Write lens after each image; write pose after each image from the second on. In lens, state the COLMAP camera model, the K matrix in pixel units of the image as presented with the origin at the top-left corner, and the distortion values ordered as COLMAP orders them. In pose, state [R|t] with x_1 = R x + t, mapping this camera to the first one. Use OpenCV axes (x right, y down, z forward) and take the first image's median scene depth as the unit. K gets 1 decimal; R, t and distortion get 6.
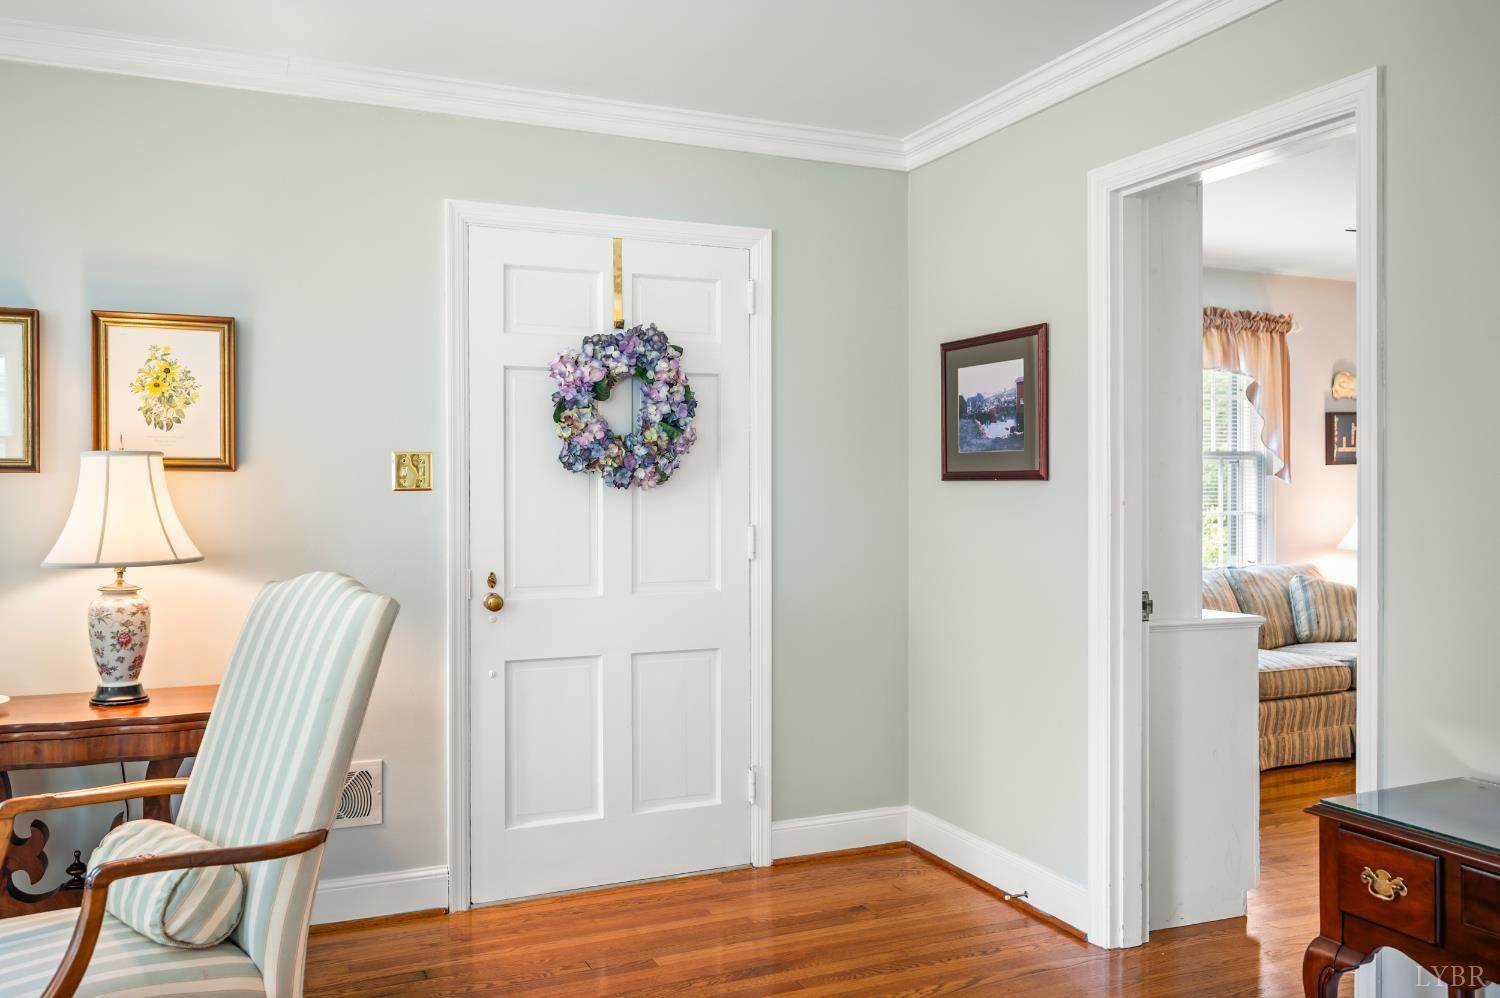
lens RADIAL K [[1193.6, 0, 750.0], [0, 1193.6, 499.0], [0, 0, 1]] dist [-0.001320, -0.001361]
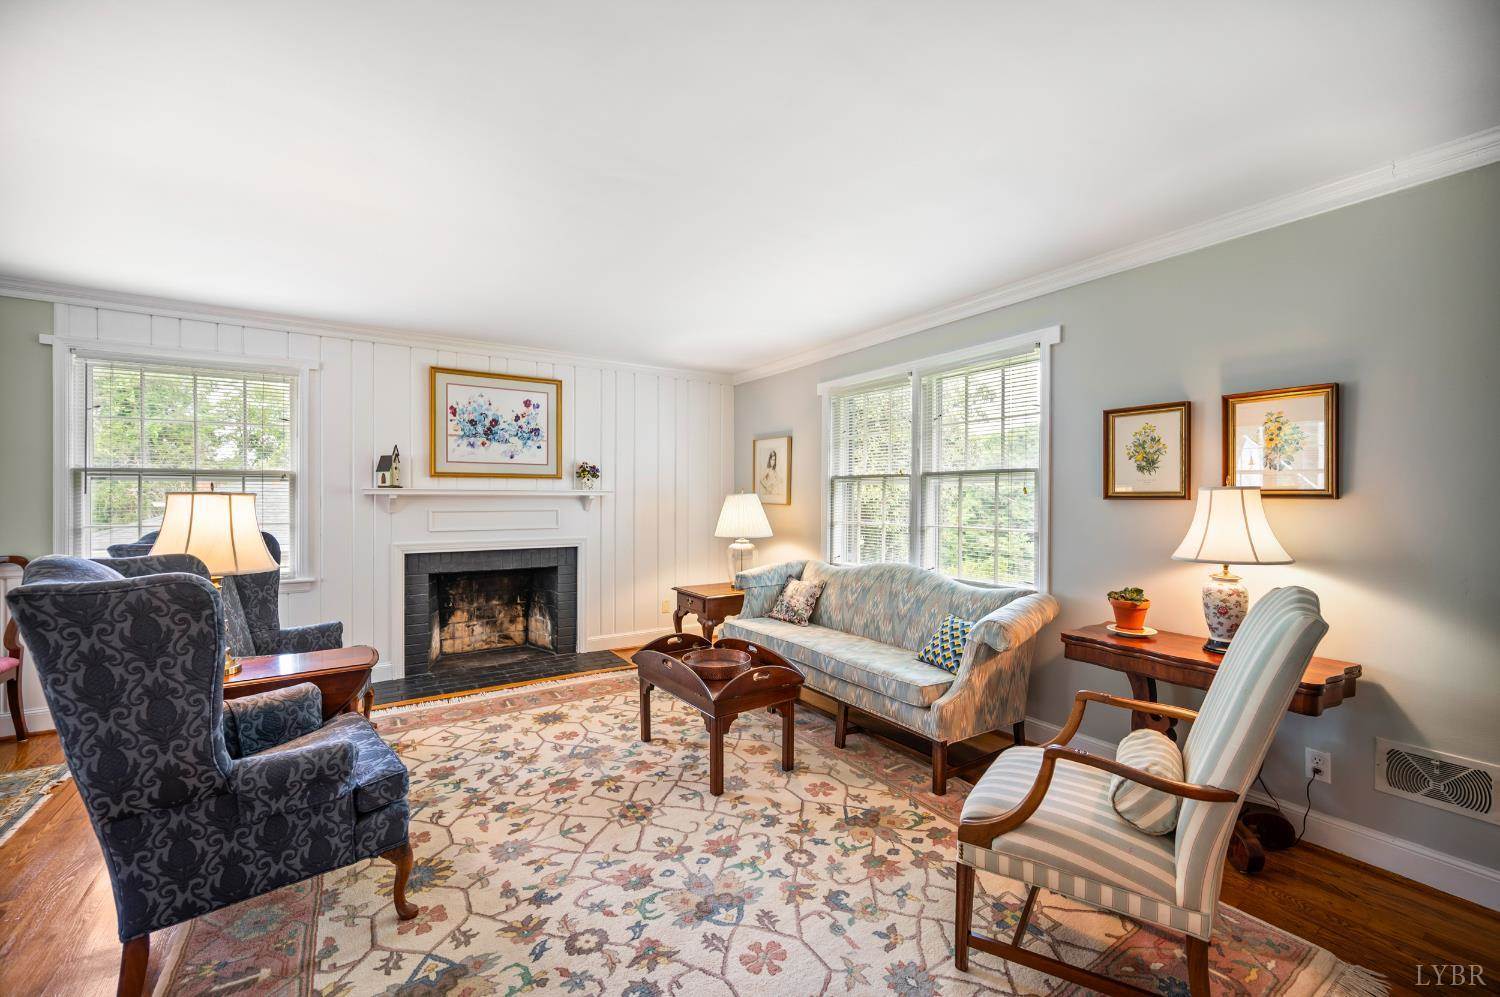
lens RADIAL K [[605.5, 0, 748.9], [0, 605.5, 495.7], [0, 0, 1]] dist [0.002550, 0.000071]
pose [[0.158291, 0.000307, -0.987393, 0.113760], [-0.009699, 0.999952, -0.001244, -0.017734], [0.987345, 0.009774, 0.158286, 0.225384]]
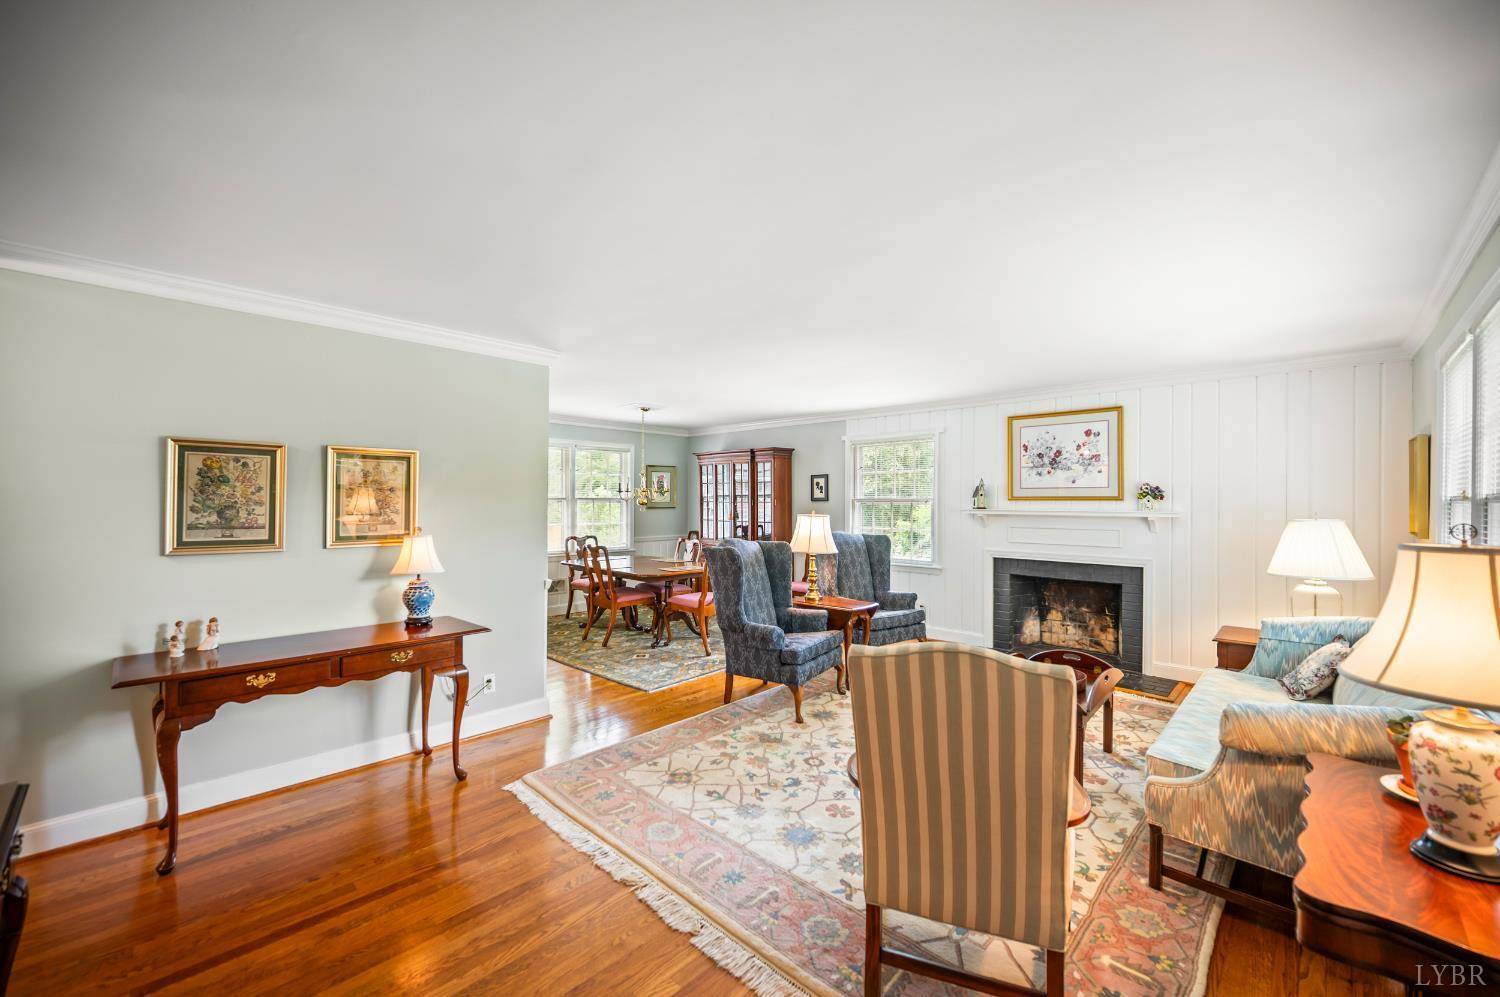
lens RADIAL K [[603.0, 0, 748.7], [0, 603.0, 494.4], [0, 0, 1]] dist [-0.000921, -0.000197]
pose [[-0.925602, -0.004781, -0.378469, 0.048195], [-0.004065, 0.999988, -0.002689, -0.059196], [0.378477, -0.000951, -0.925610, 0.986012]]
